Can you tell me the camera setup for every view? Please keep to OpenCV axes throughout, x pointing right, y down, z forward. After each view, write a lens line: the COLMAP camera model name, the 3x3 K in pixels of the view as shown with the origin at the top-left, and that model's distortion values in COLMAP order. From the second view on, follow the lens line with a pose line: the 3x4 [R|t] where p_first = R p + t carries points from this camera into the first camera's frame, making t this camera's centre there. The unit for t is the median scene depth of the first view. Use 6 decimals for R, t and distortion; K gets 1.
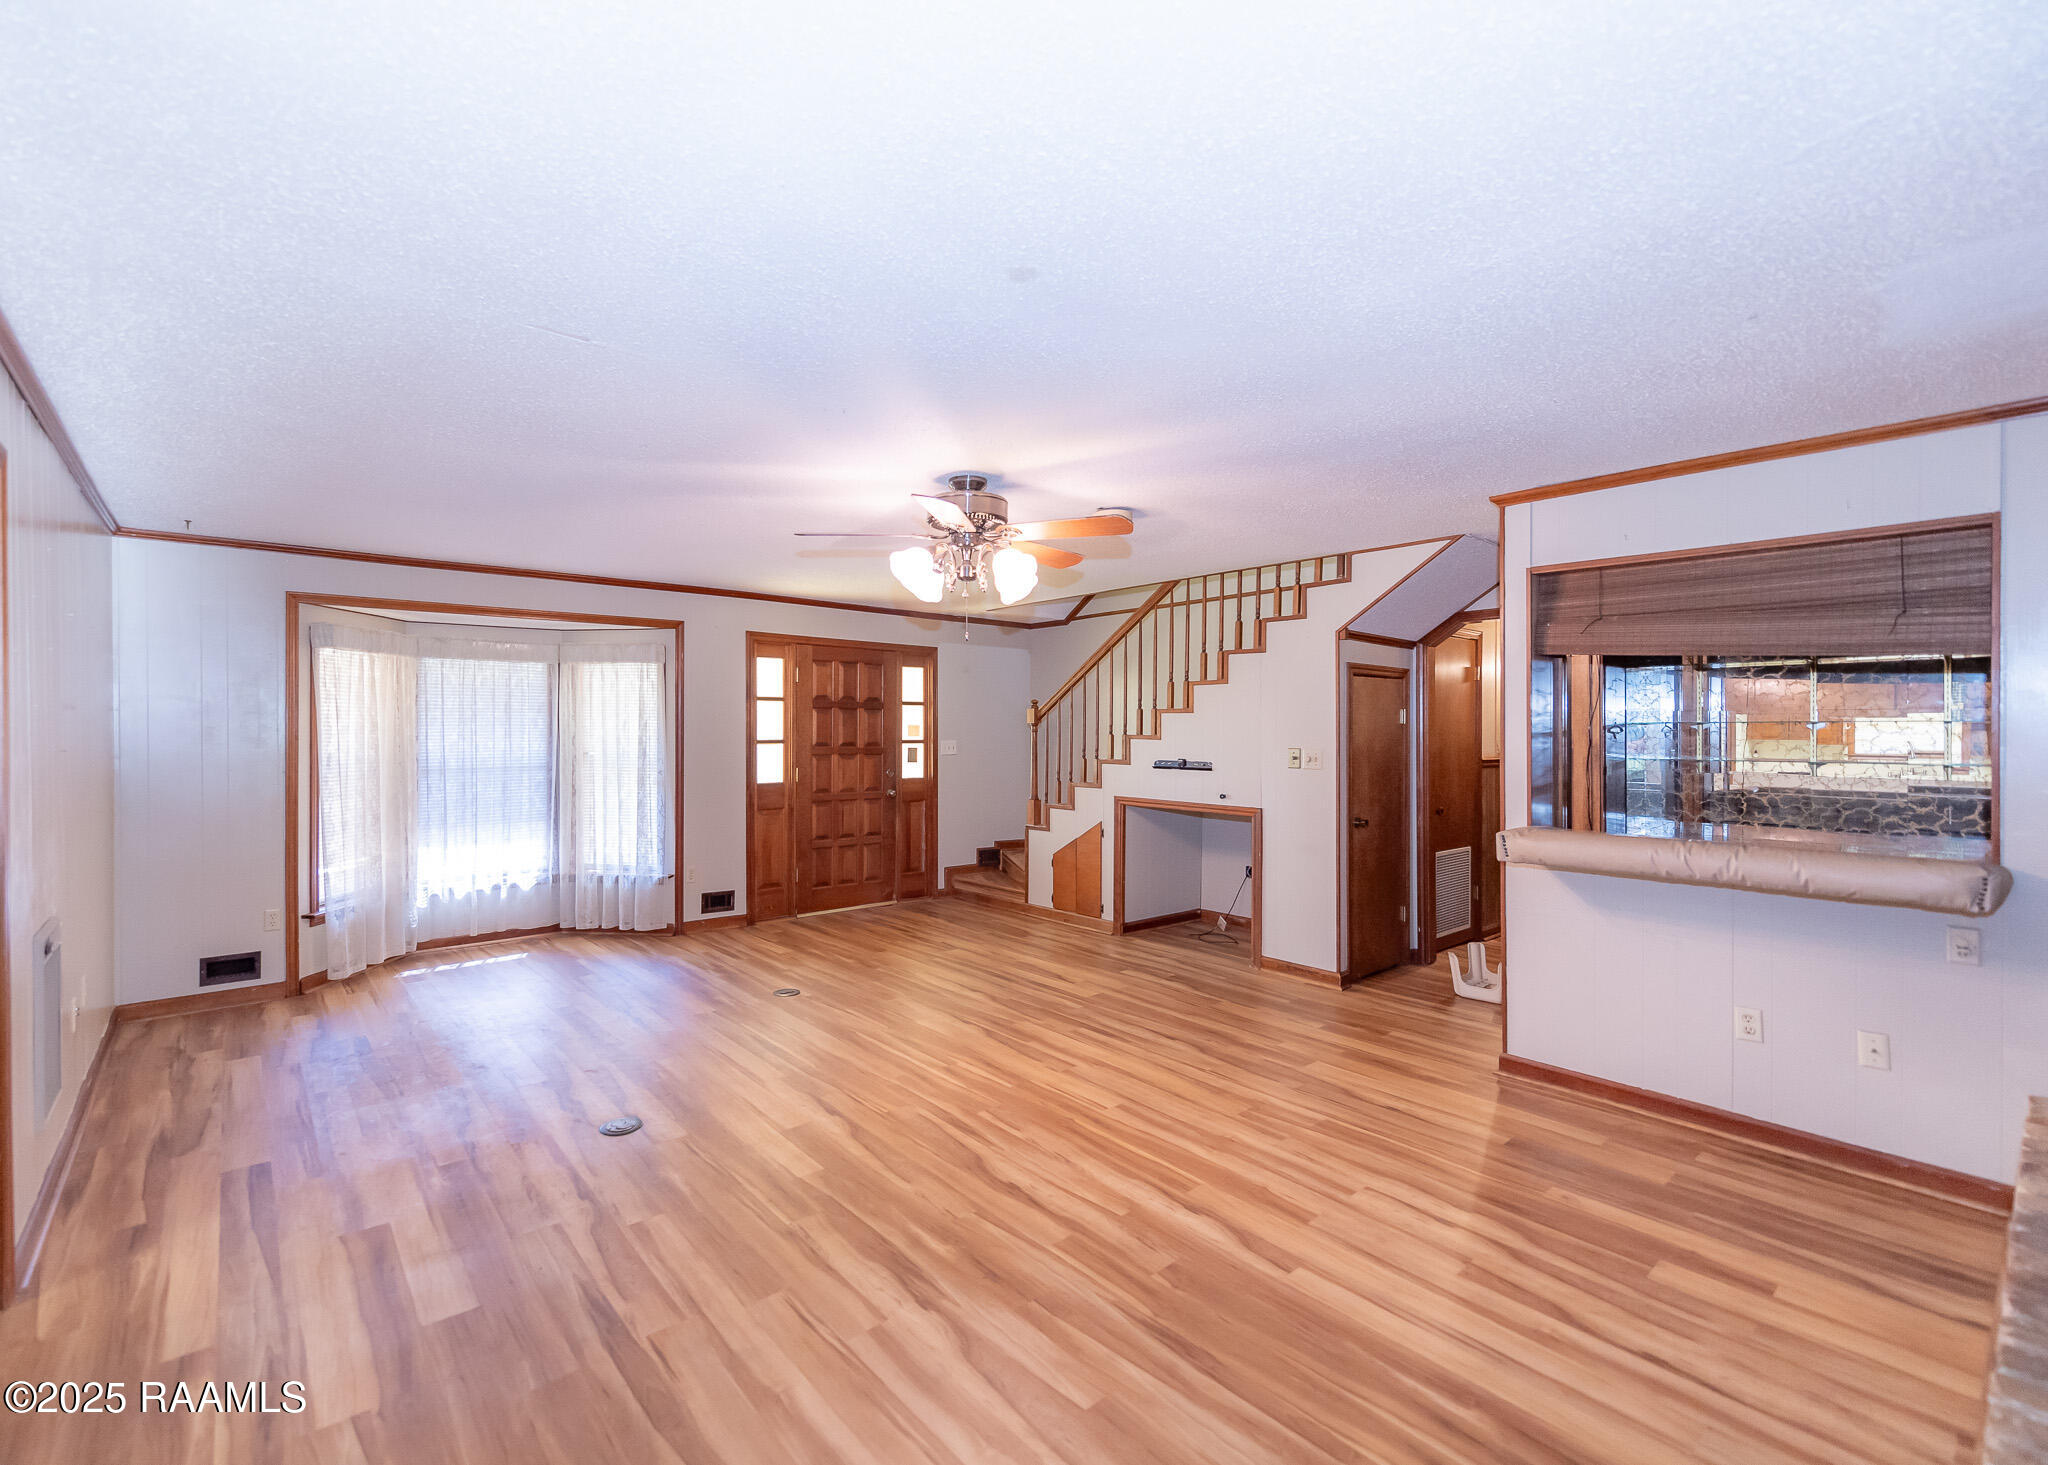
lens RADIAL K [[896.8, 0, 950.6], [0, 896.8, 730.9], [0, 0, 1]] dist [0.014854, -0.006239]
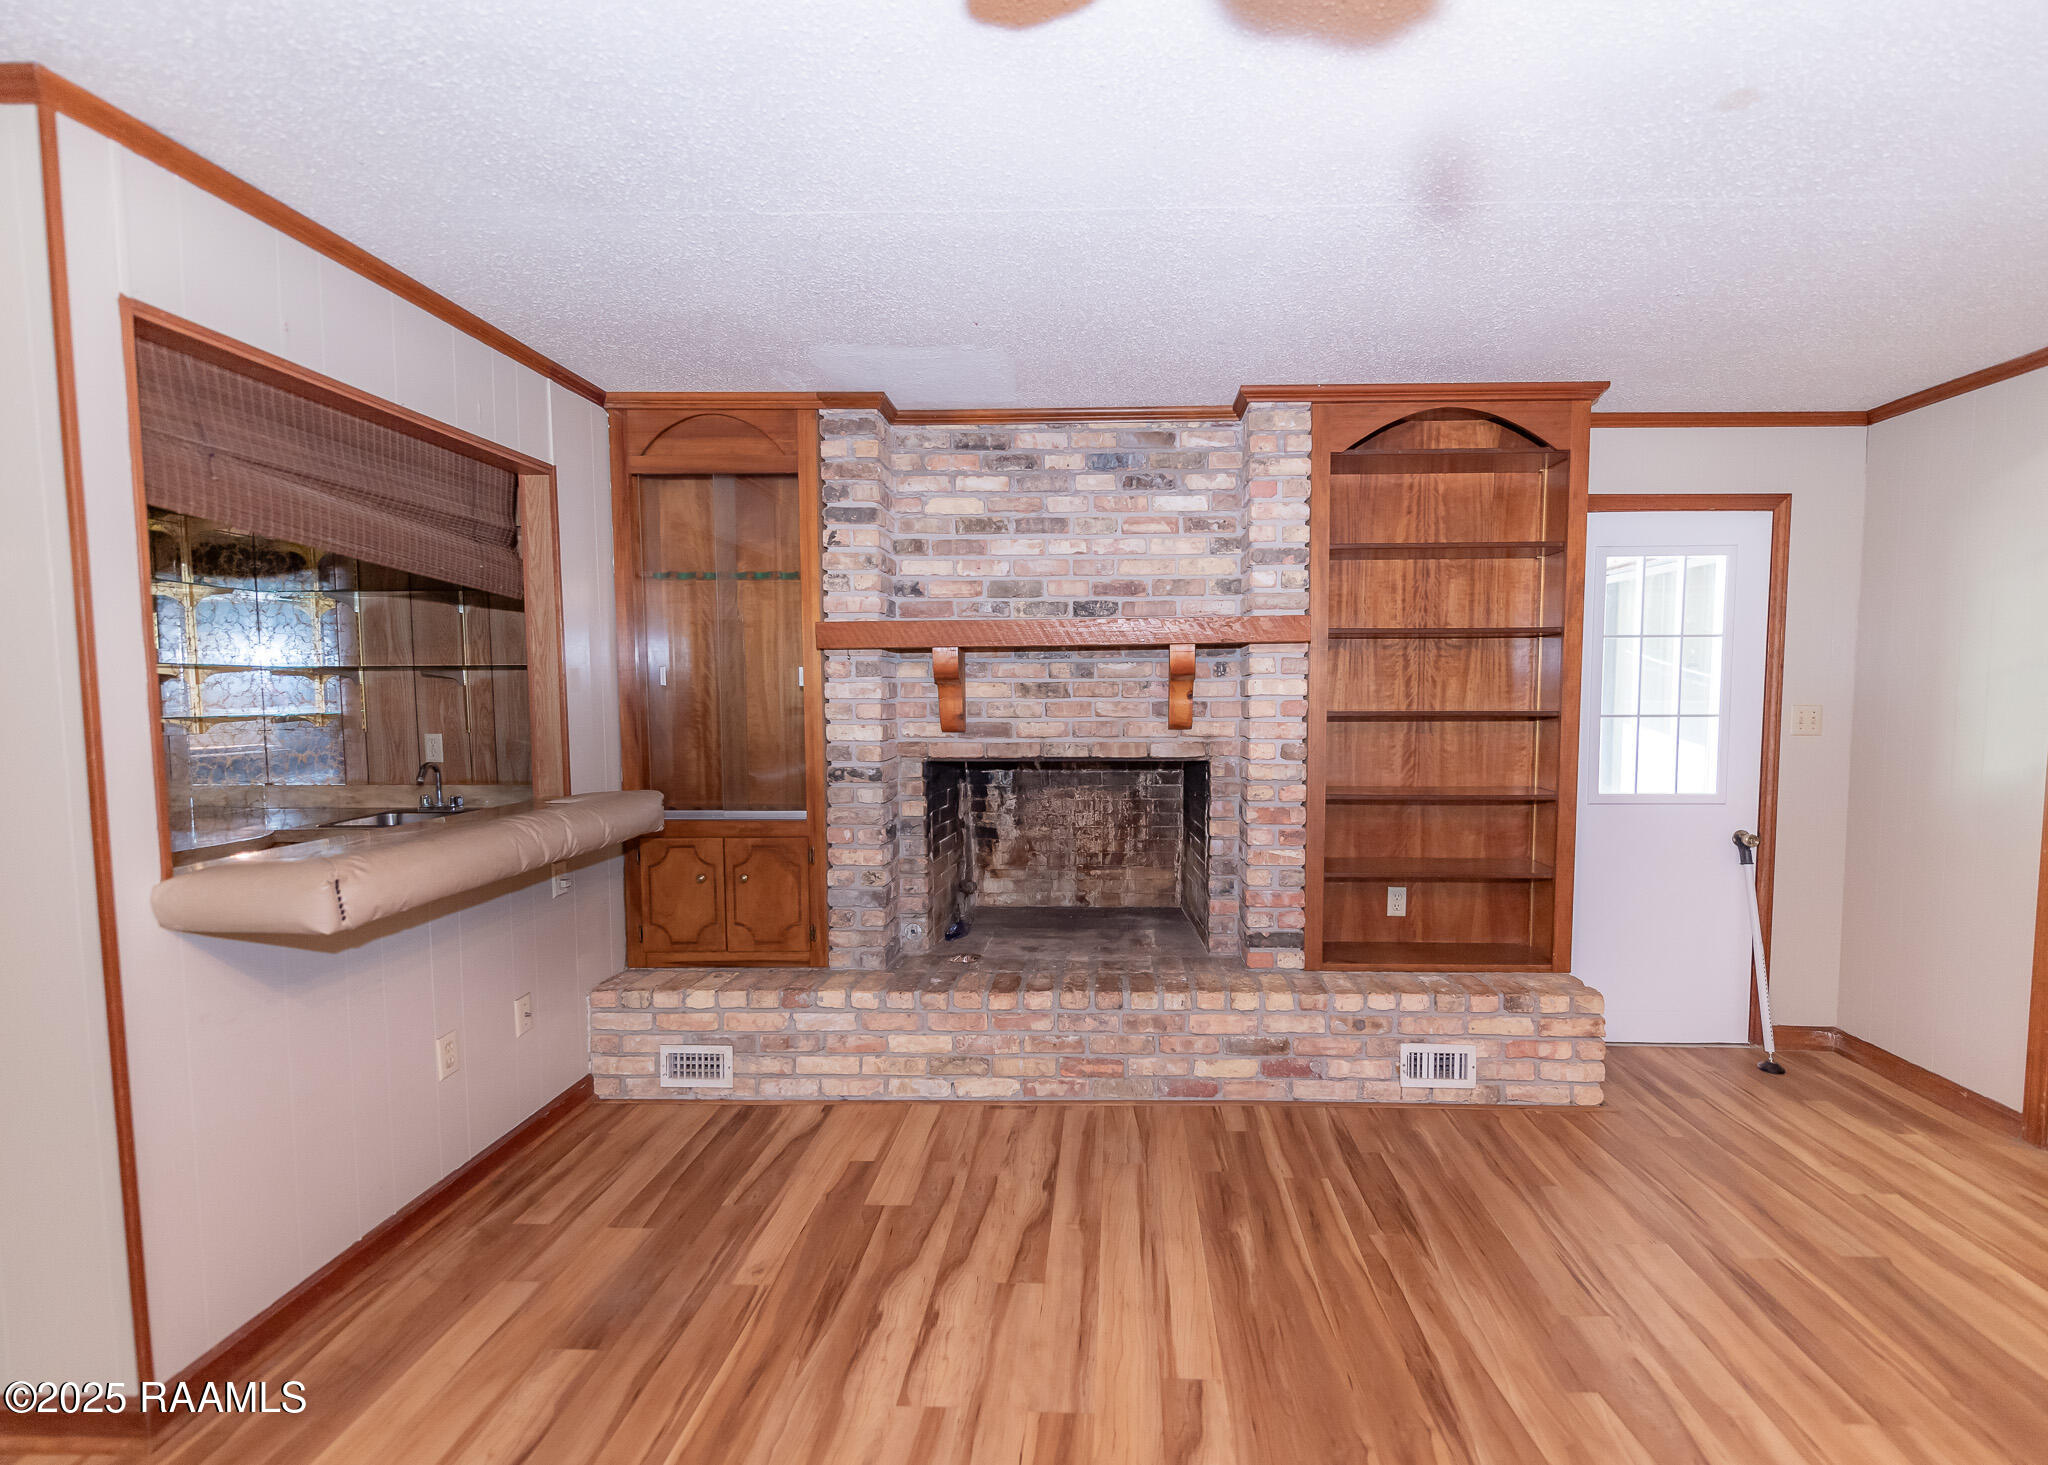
lens RADIAL K [[891.8, 0, 1092.3], [0, 891.8, 744.1], [0, 0, 1]] dist [0.011697, -0.000543]
pose [[-0.761209, -0.042720, 0.647098, -0.009271], [0.004298, 0.997474, 0.070906, 0.005801], [-0.648493, 0.056755, -0.759102, 0.736766]]
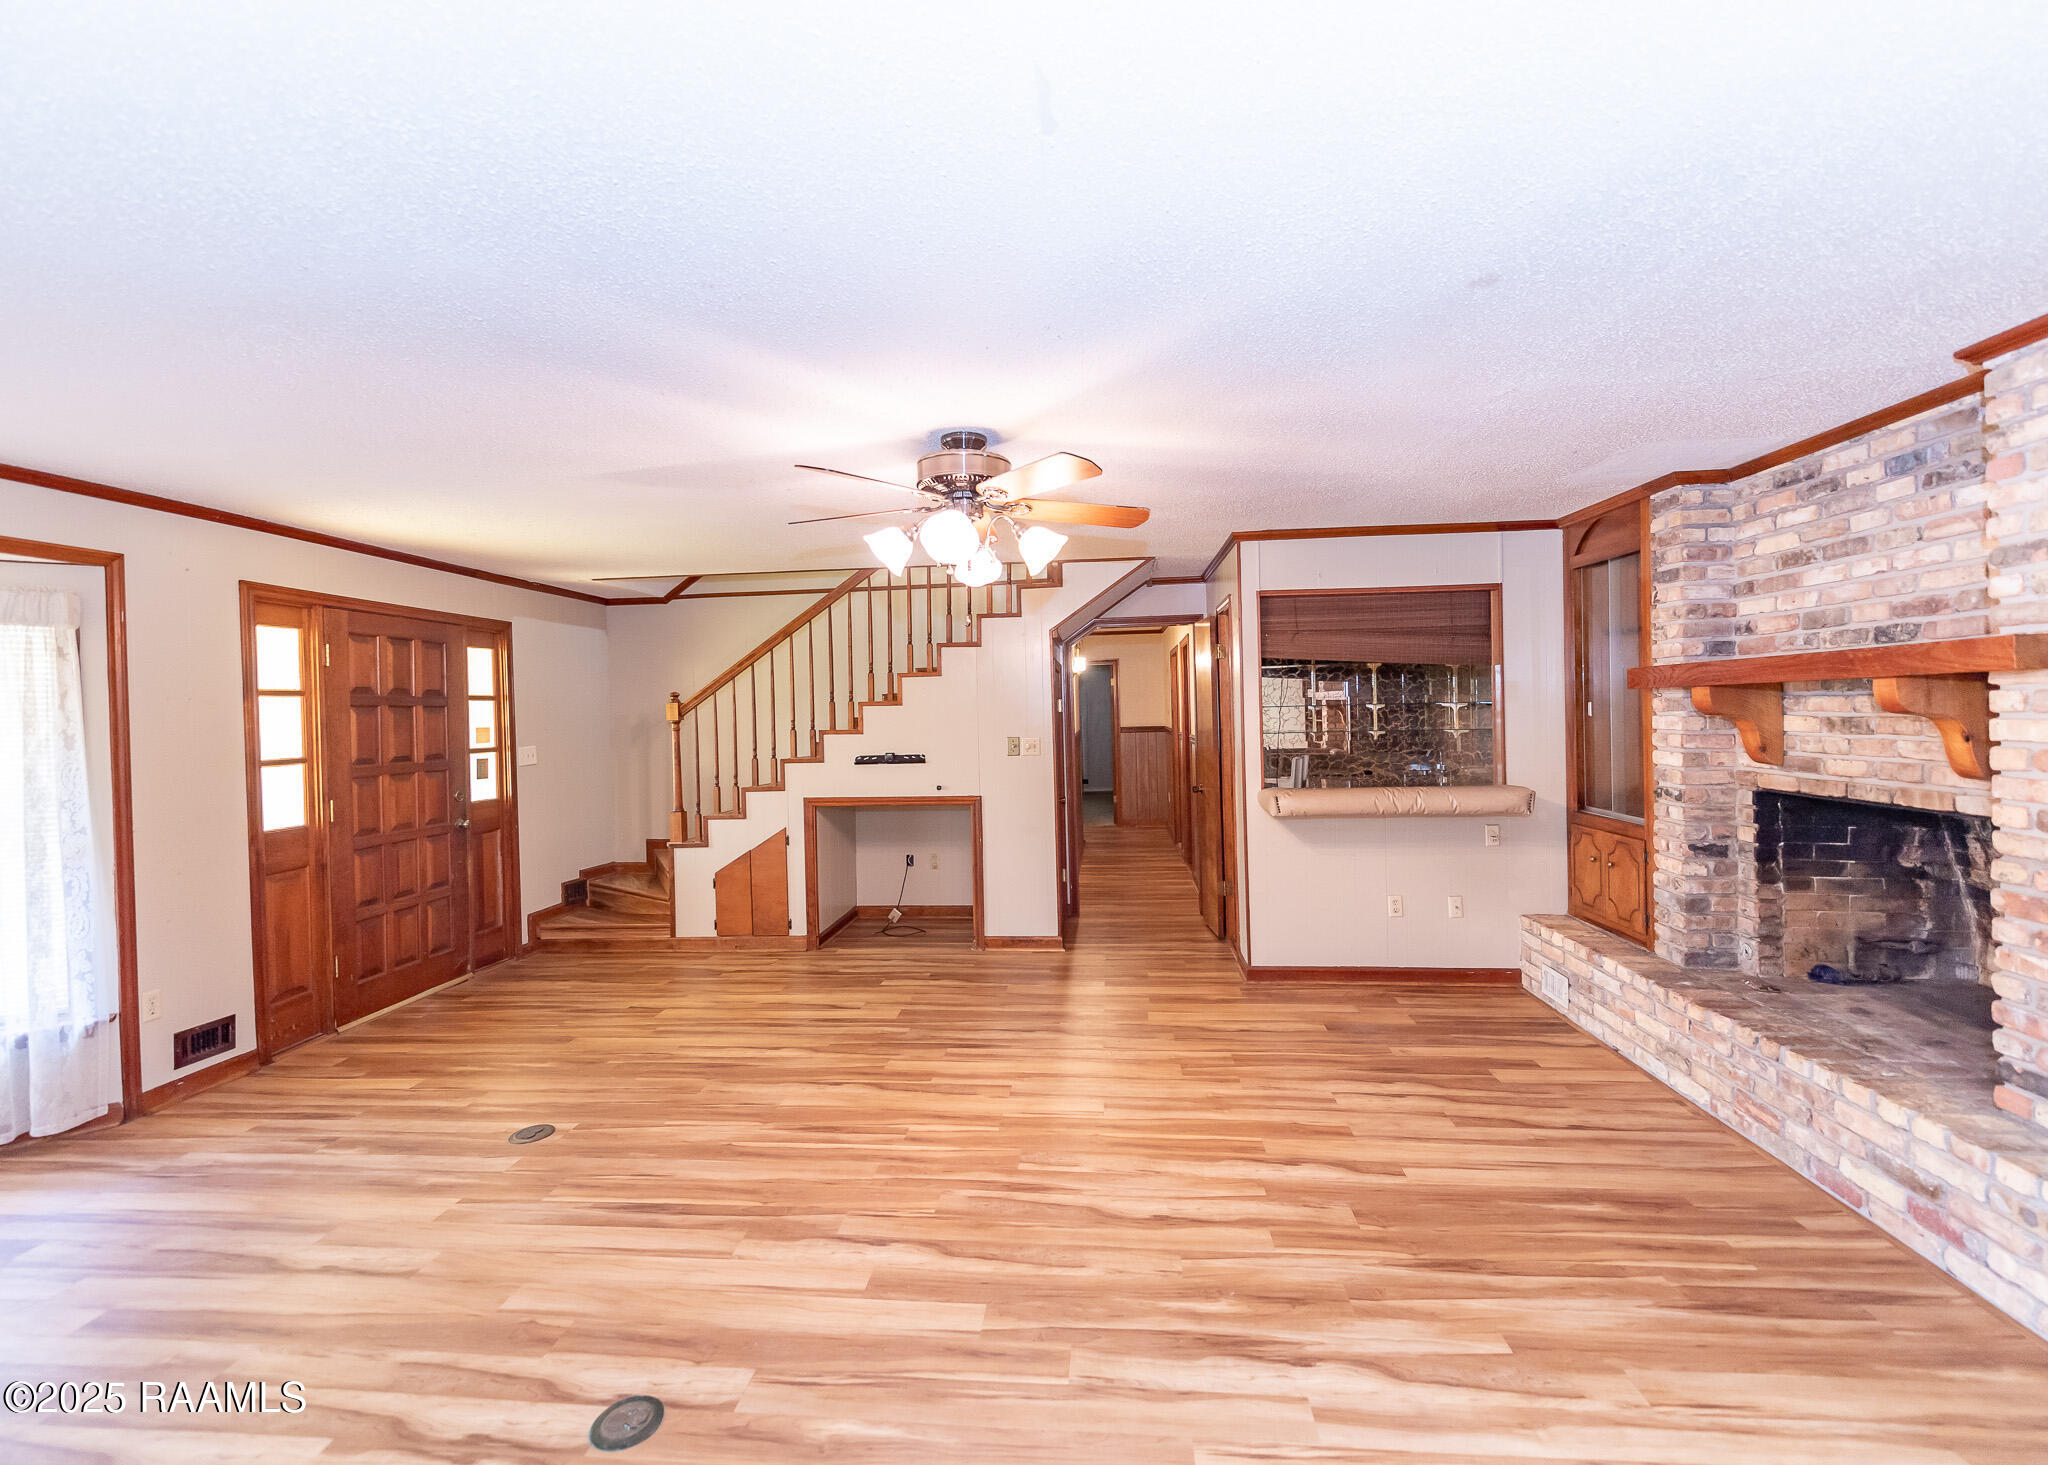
lens RADIAL K [[891.9, 0, 1039.3], [0, 891.9, 719.1], [0, 0, 1]] dist [0.013626, -0.006472]
pose [[0.687781, -0.027032, 0.725415, -0.368175], [0.027232, 0.999564, 0.011430, -0.013288], [-0.725407, 0.011893, 0.688217, 0.243356]]
